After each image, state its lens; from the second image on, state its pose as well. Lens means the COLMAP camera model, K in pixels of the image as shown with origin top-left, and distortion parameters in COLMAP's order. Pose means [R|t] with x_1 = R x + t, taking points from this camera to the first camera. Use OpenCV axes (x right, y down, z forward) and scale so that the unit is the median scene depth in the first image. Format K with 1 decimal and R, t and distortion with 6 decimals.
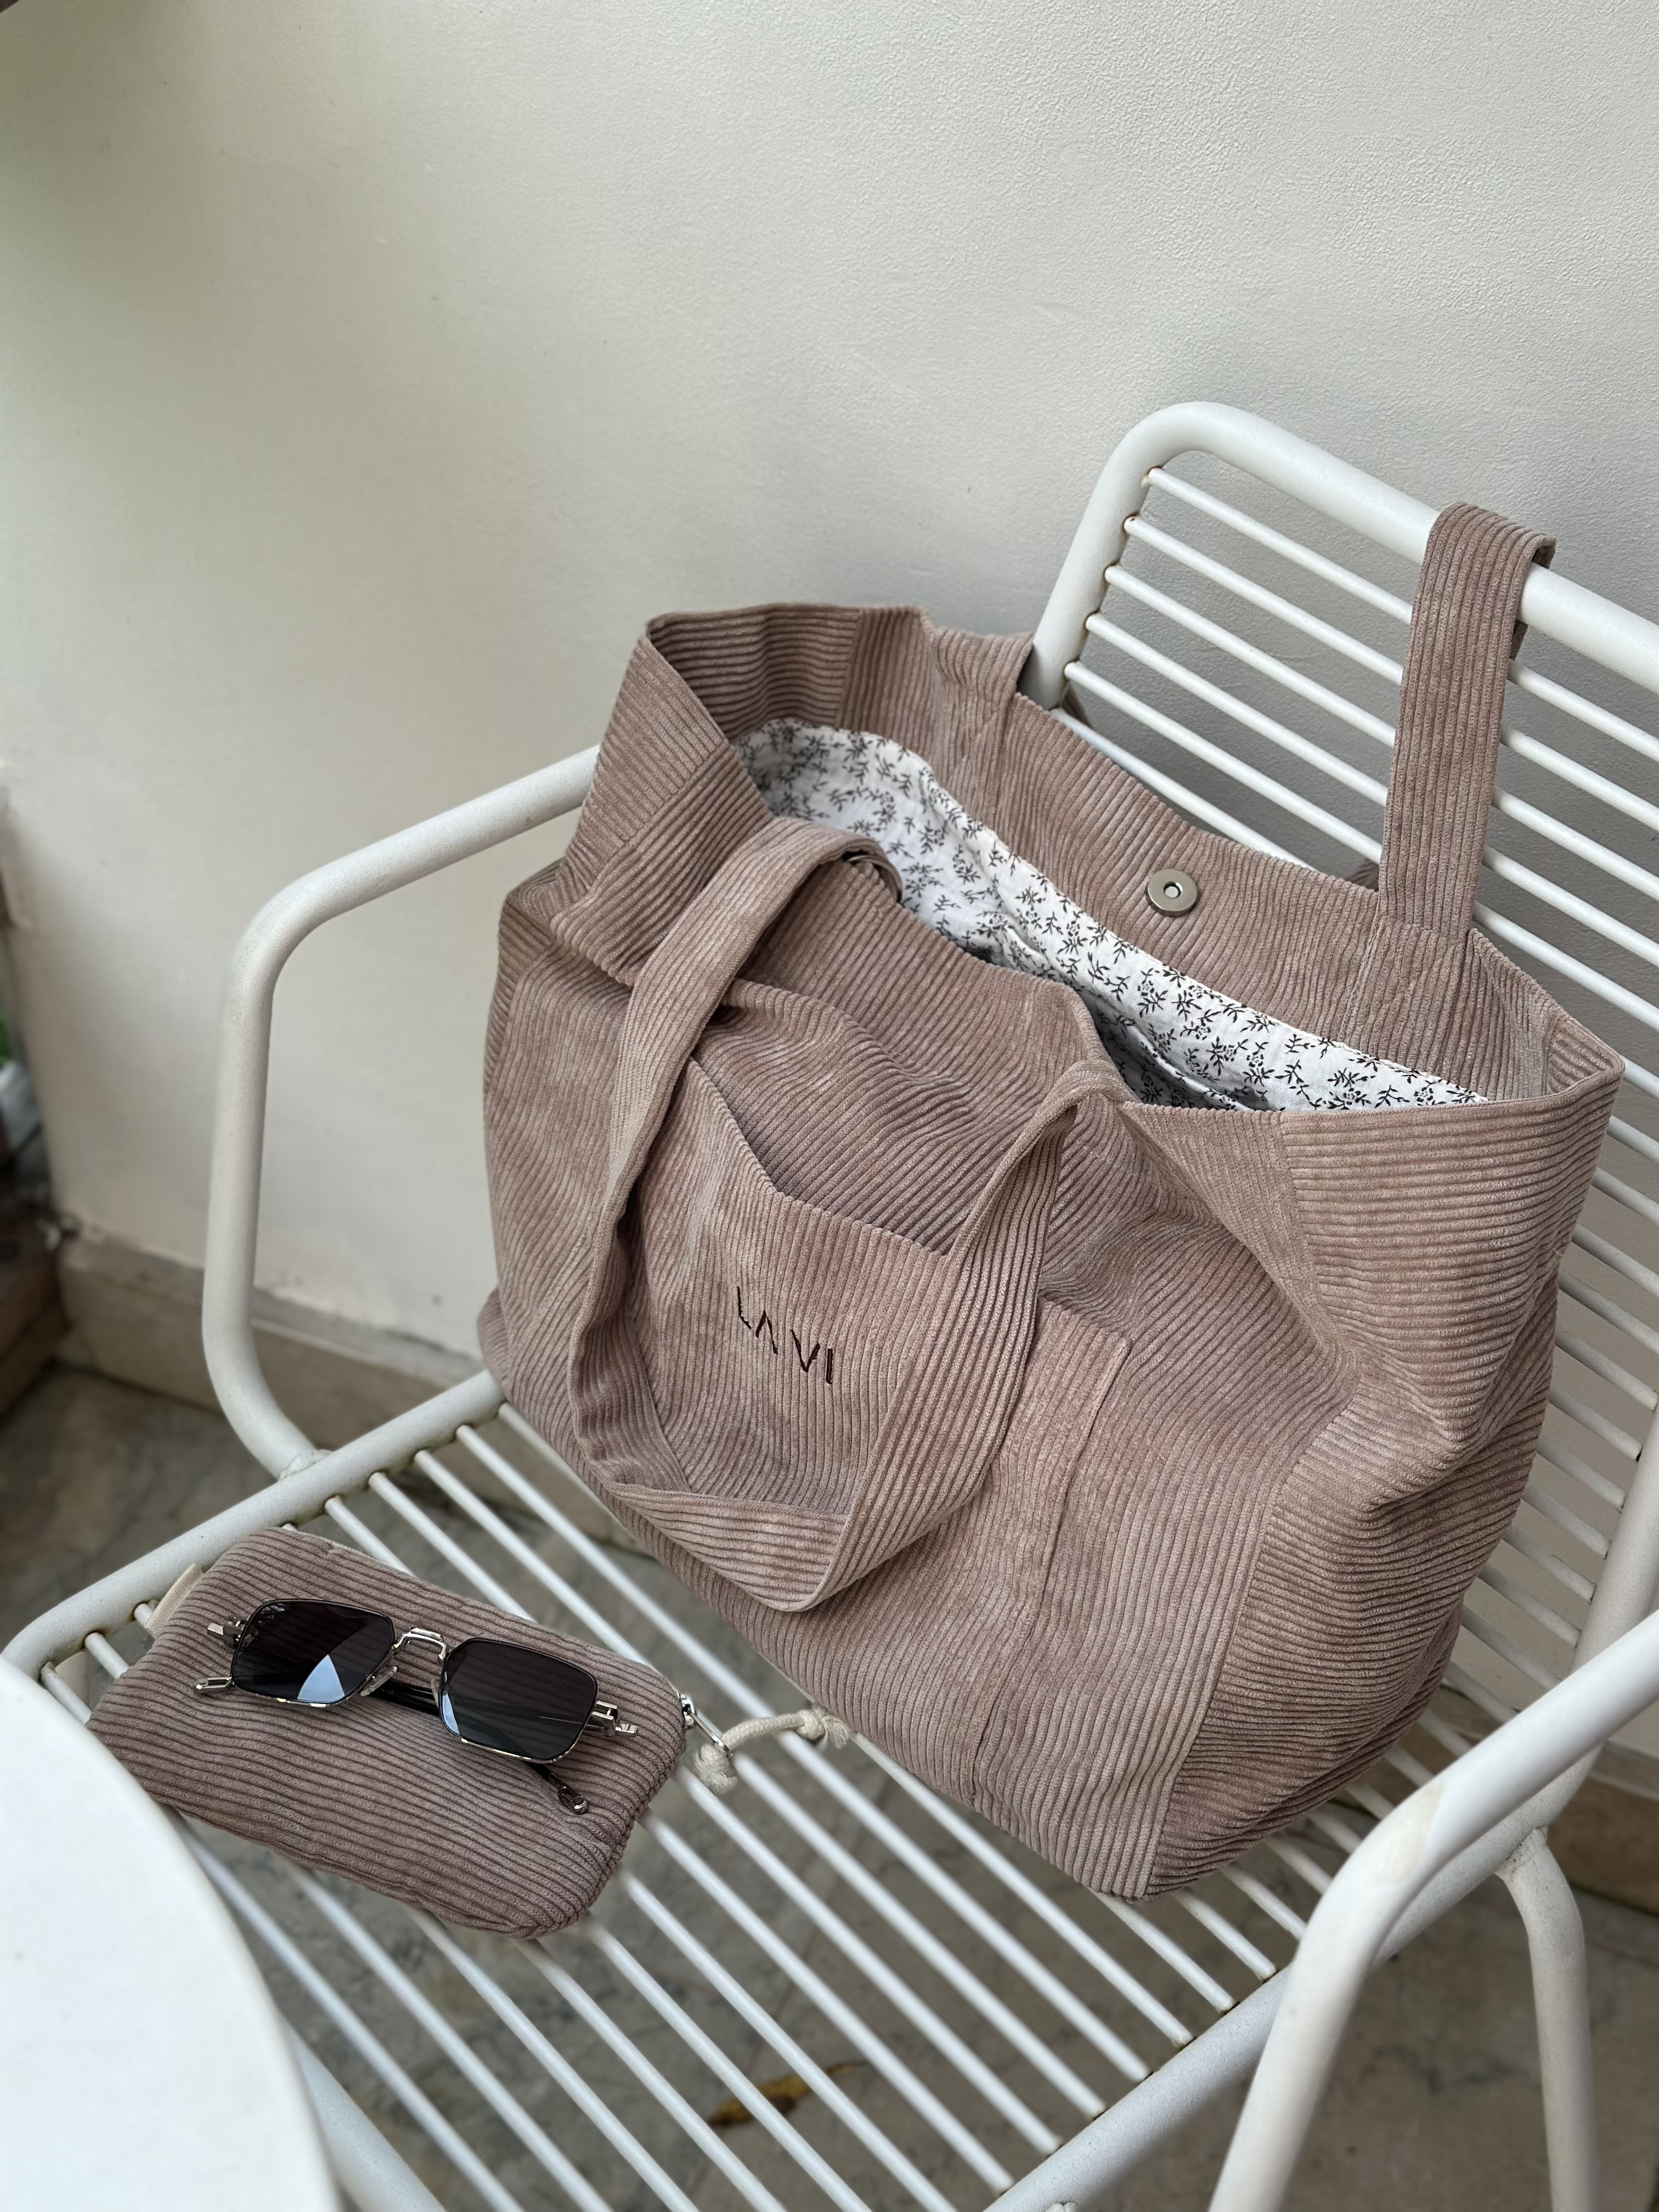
lens RADIAL K [[3127.0, 0, 829.8], [0, 3127.0, 1200.4], [0, 0, 1]] dist [0.208837, -0.678446]
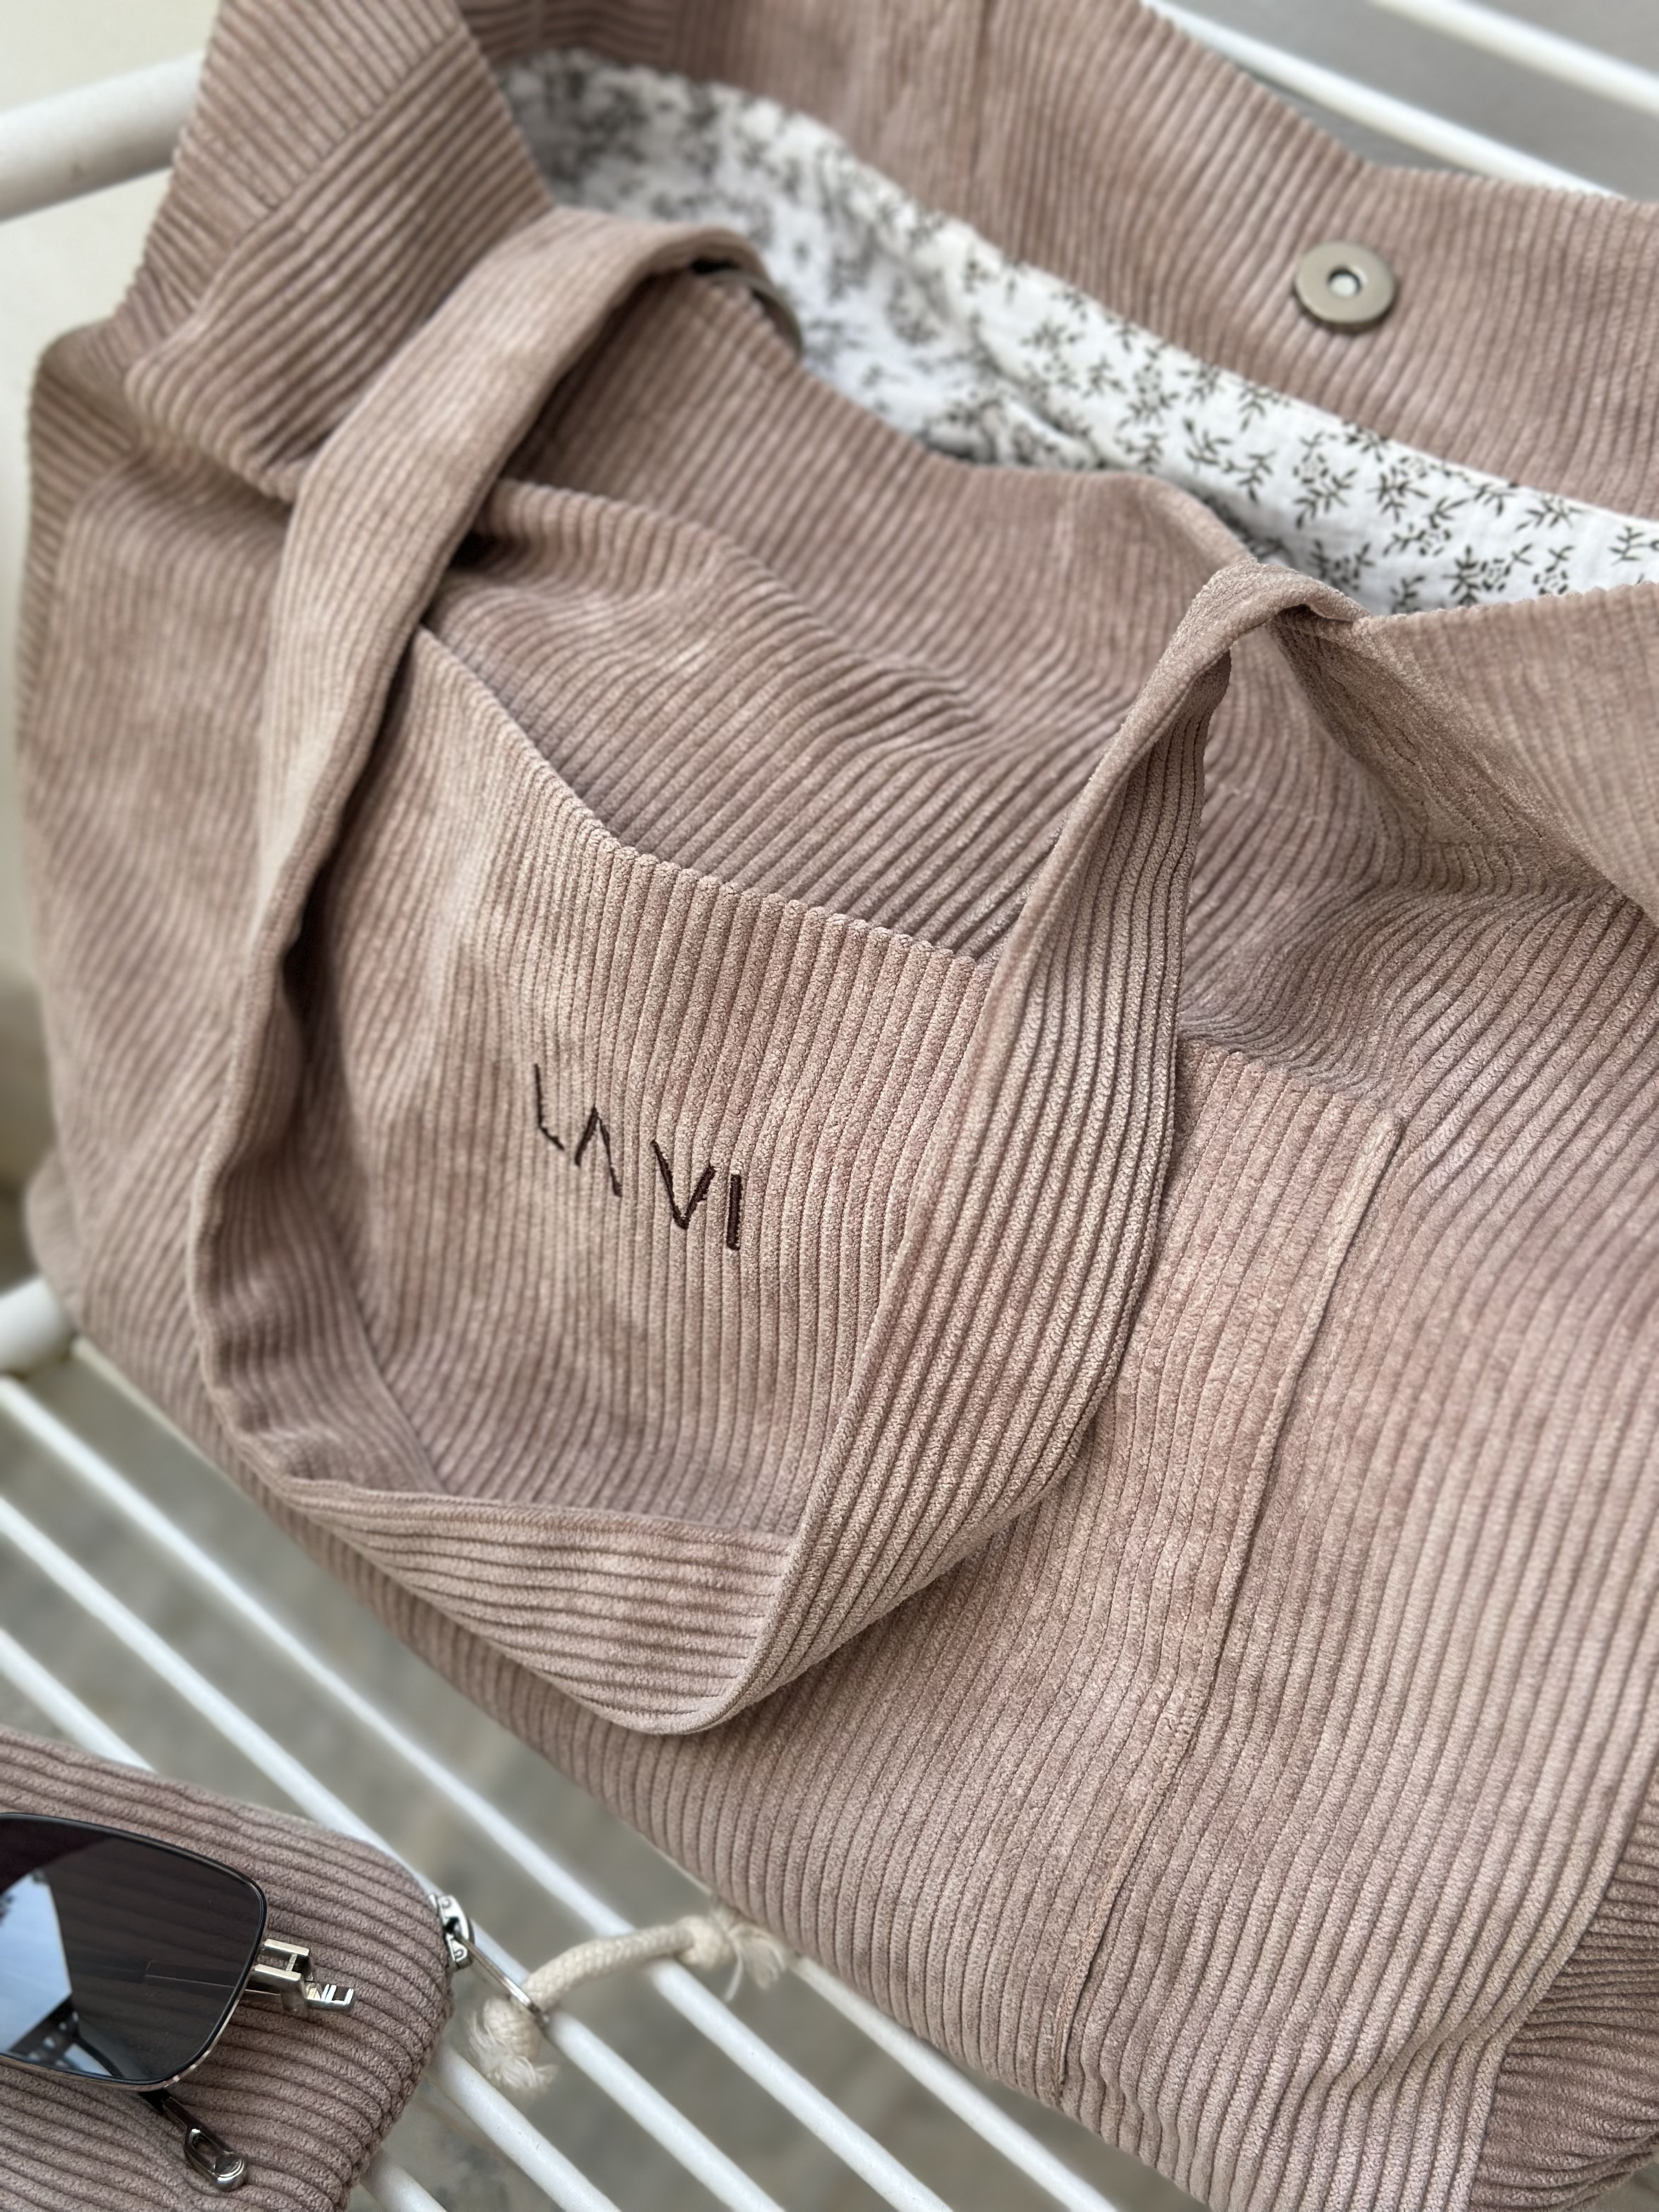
lens RADIAL K [[3127.0, 0, 829.8], [0, 3127.0, 1200.4], [0, 0, 1]] dist [0.208837, -0.678446]
pose [[0.994387, -0.030779, 0.101224, -0.034245], [0.031592, 0.999480, -0.006433, 0.054346], [-0.100974, 0.009595, 0.994843, 0.511973]]
